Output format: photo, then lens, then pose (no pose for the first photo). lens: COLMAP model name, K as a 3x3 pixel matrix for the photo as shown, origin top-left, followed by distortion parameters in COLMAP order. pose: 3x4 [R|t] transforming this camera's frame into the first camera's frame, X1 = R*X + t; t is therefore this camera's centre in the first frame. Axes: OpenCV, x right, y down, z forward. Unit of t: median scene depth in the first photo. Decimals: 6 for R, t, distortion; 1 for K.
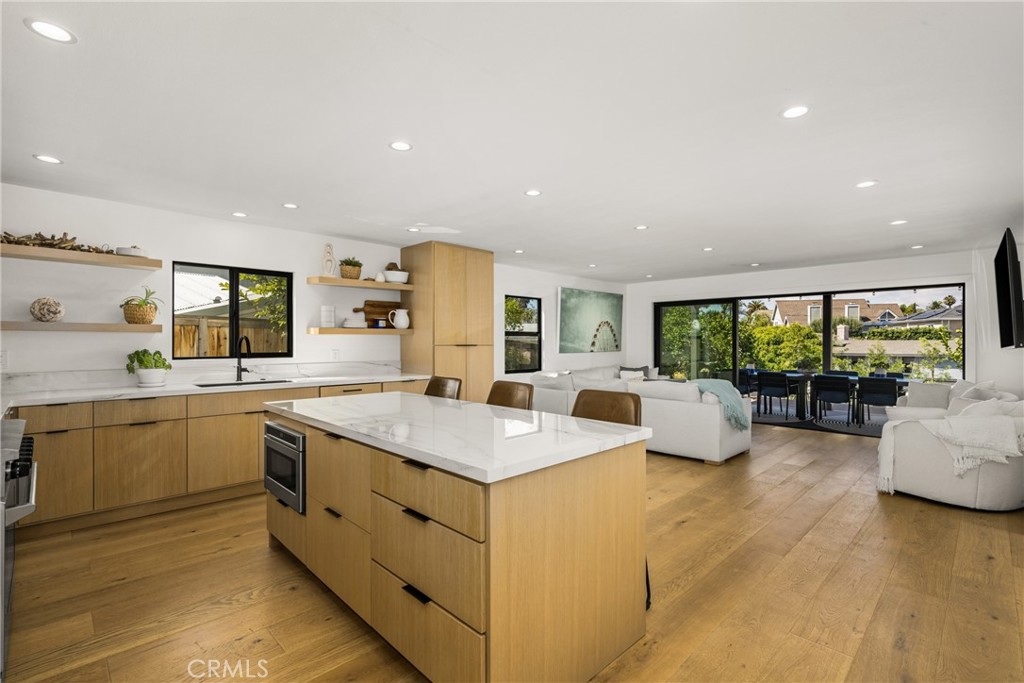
lens RADIAL K [[468.6, 0, 513.4], [0, 468.6, 340.4], [0, 0, 1]] dist [0.003984, -0.000726]
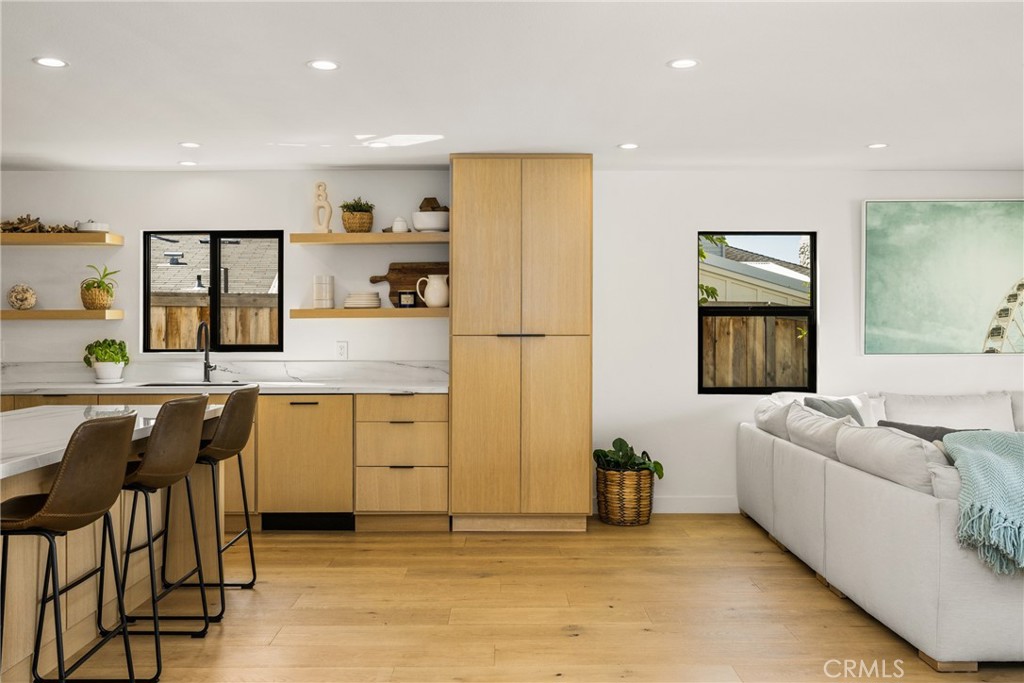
lens RADIAL K [[896.3, 0, 510.4], [0, 896.3, 319.4], [0, 0, 1]] dist [-0.009014, 0.011481]
pose [[0.715827, -0.008543, -0.698226, 0.661286], [0.005372, 0.999963, -0.006727, -0.001490], [0.698257, 0.001064, 0.715846, 0.265755]]
